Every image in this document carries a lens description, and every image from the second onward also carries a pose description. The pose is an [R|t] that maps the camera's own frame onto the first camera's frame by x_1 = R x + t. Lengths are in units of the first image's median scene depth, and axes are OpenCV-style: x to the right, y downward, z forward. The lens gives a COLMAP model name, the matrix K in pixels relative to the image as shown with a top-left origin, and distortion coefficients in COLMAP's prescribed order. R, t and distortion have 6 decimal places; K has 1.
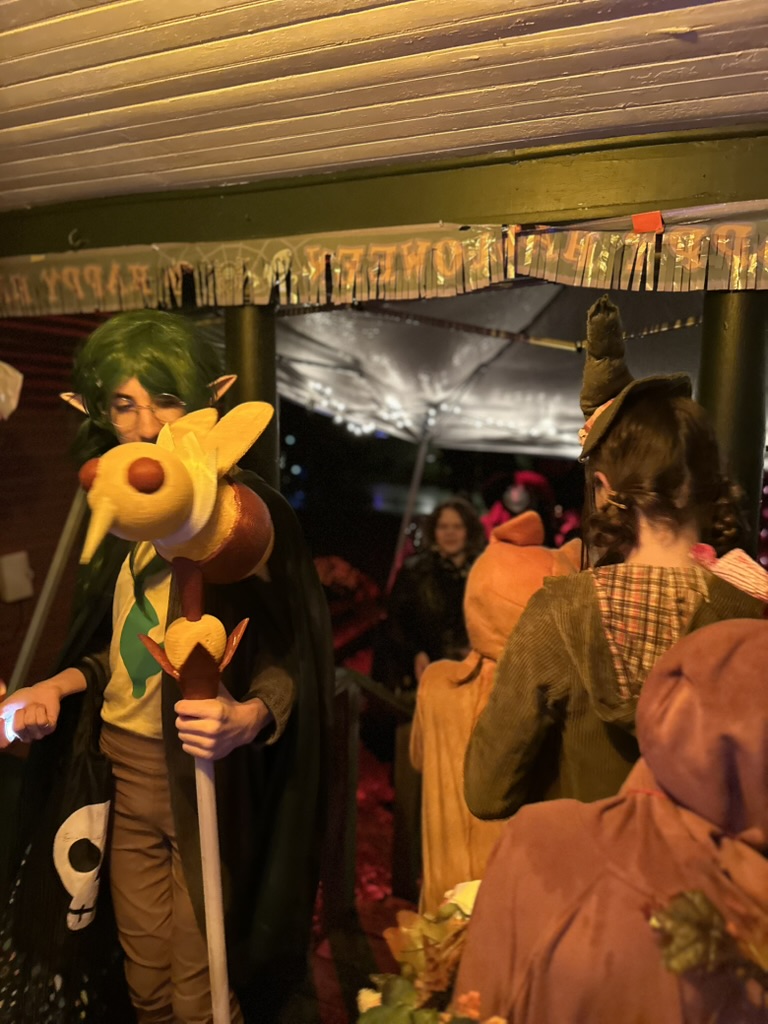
lens RADIAL K [[721.9, 0, 382.6], [0, 721.9, 524.8], [0, 0, 1]] dist [0.115784, -0.190747]
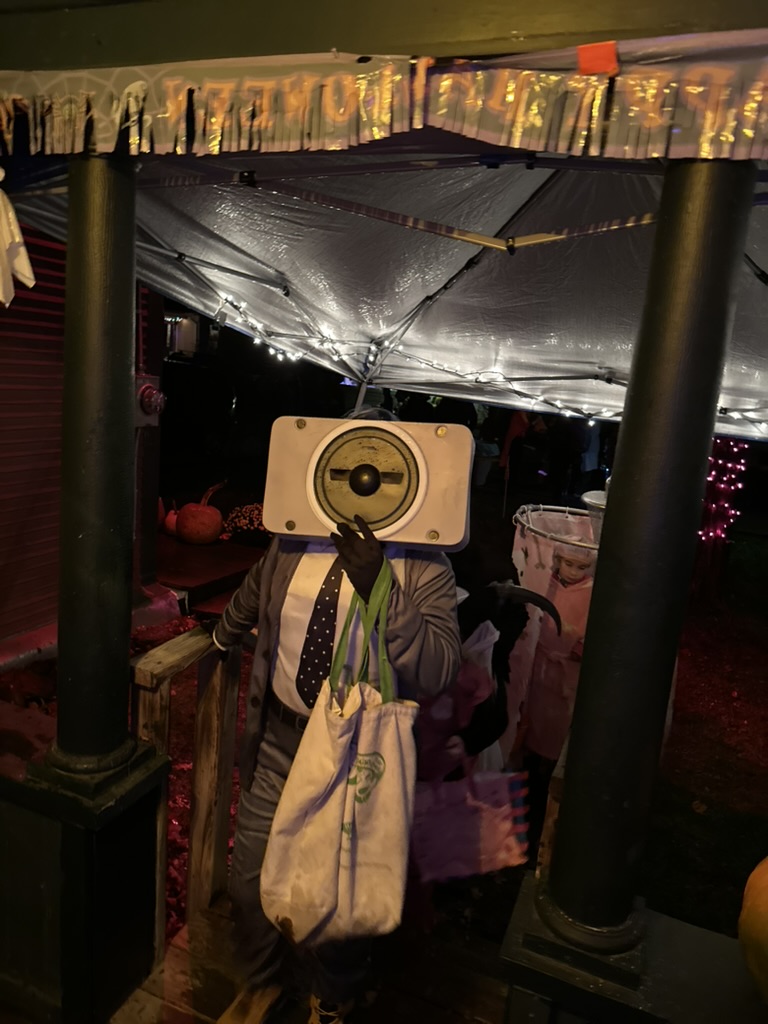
lens RADIAL K [[722.2, 0, 384.0], [0, 722.2, 512.0], [0, 0, 1]] dist [0.074133, -0.100093]
pose [[0.996340, 0.065906, 0.054430, 0.114963], [-0.068280, 0.996740, 0.042974, 0.022823], [-0.051420, -0.046533, 0.997592, 0.214295]]
